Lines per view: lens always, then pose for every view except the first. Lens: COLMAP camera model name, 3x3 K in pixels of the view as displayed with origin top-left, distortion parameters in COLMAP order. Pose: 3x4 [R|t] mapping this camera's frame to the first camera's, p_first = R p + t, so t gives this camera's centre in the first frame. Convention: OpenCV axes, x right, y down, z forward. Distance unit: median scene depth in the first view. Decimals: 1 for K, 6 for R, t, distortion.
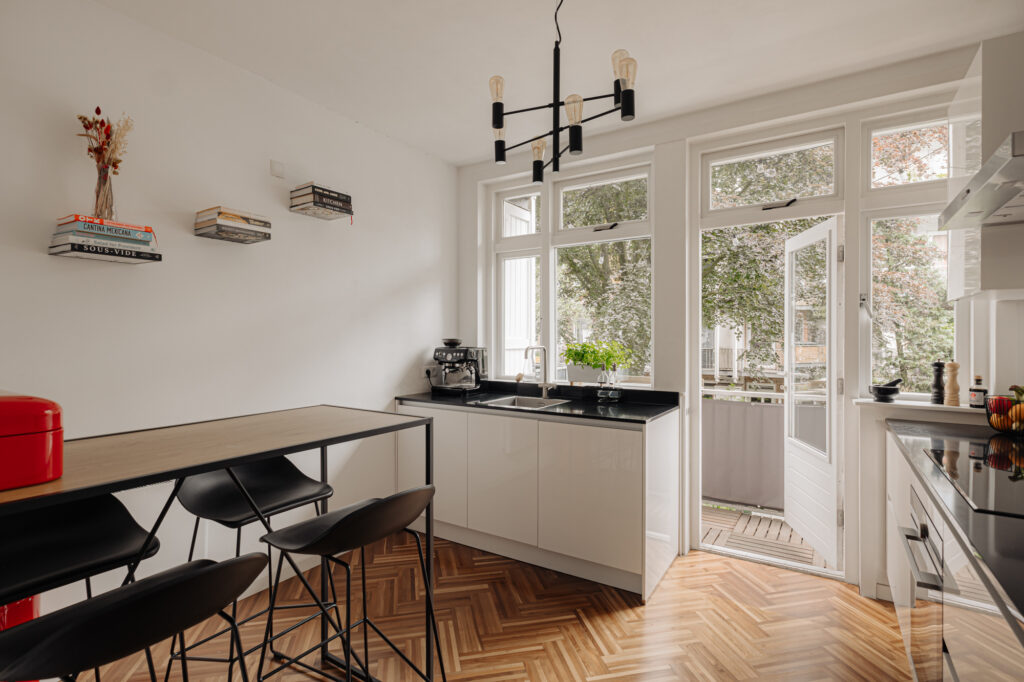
lens RADIAL K [[497.8, 0, 509.7], [0, 497.8, 338.5], [0, 0, 1]] dist [0.003681, 0.000292]
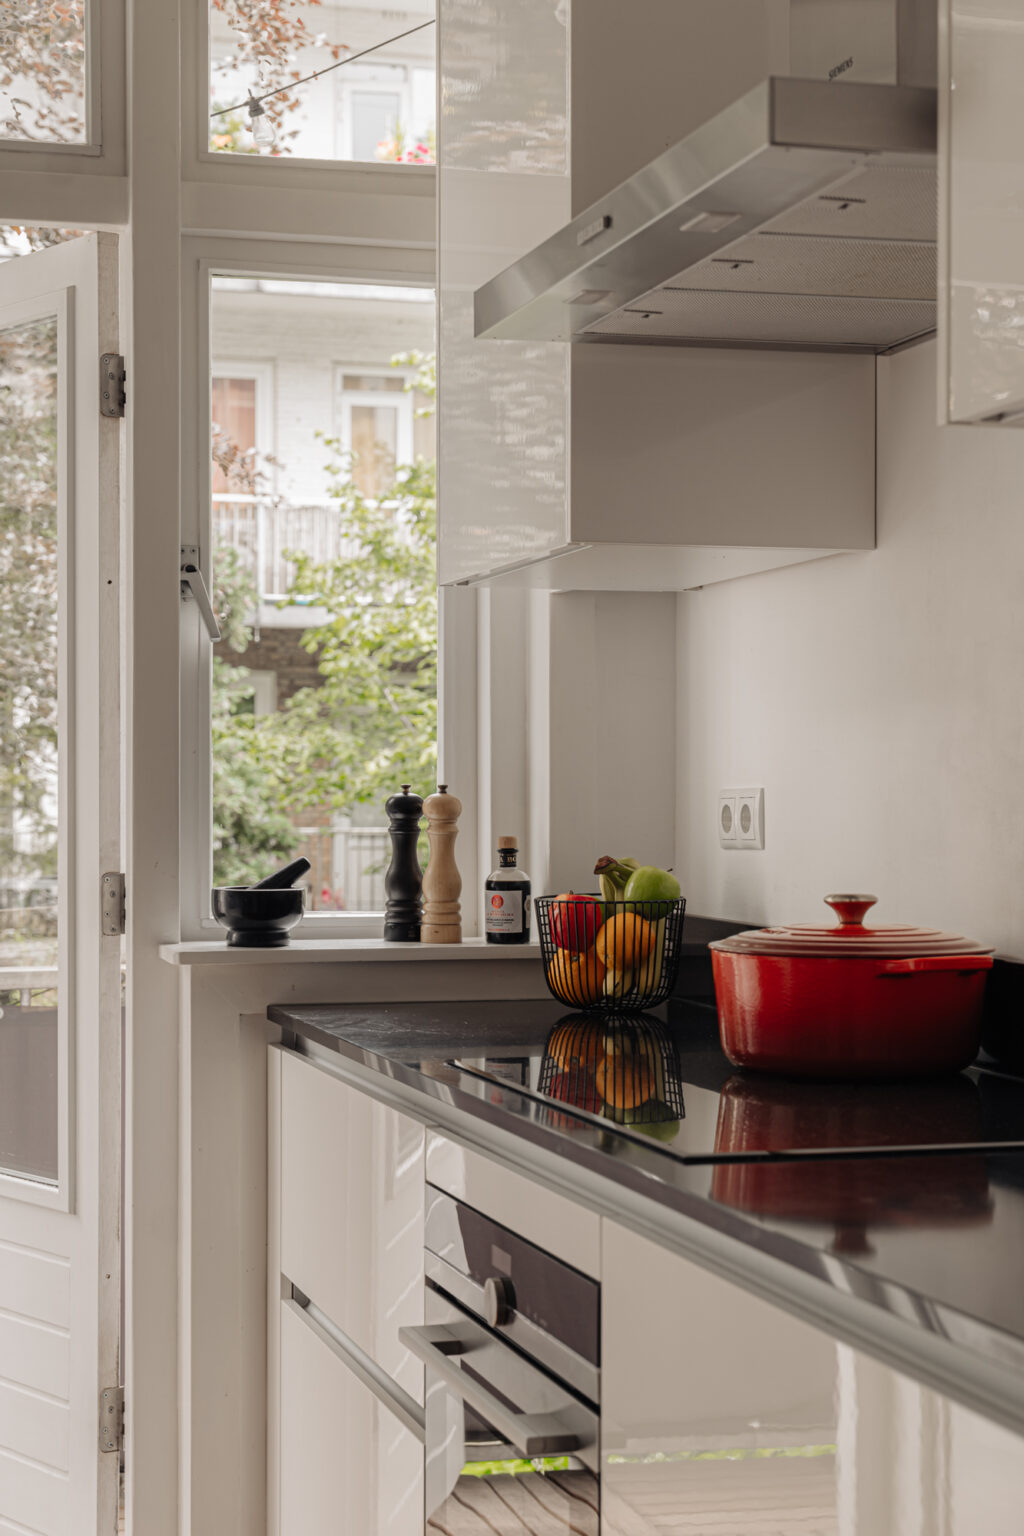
lens RADIAL K [[2596.8, 0, 512.2], [0, 2596.8, 769.9], [0, 0, 1]] dist [0.002110, 0.000000]
pose [[0.659938, 0.004667, 0.751305, -0.231363], [0.002947, 0.999957, -0.008801, 0.045583], [-0.751314, 0.008022, 0.659896, -0.038457]]
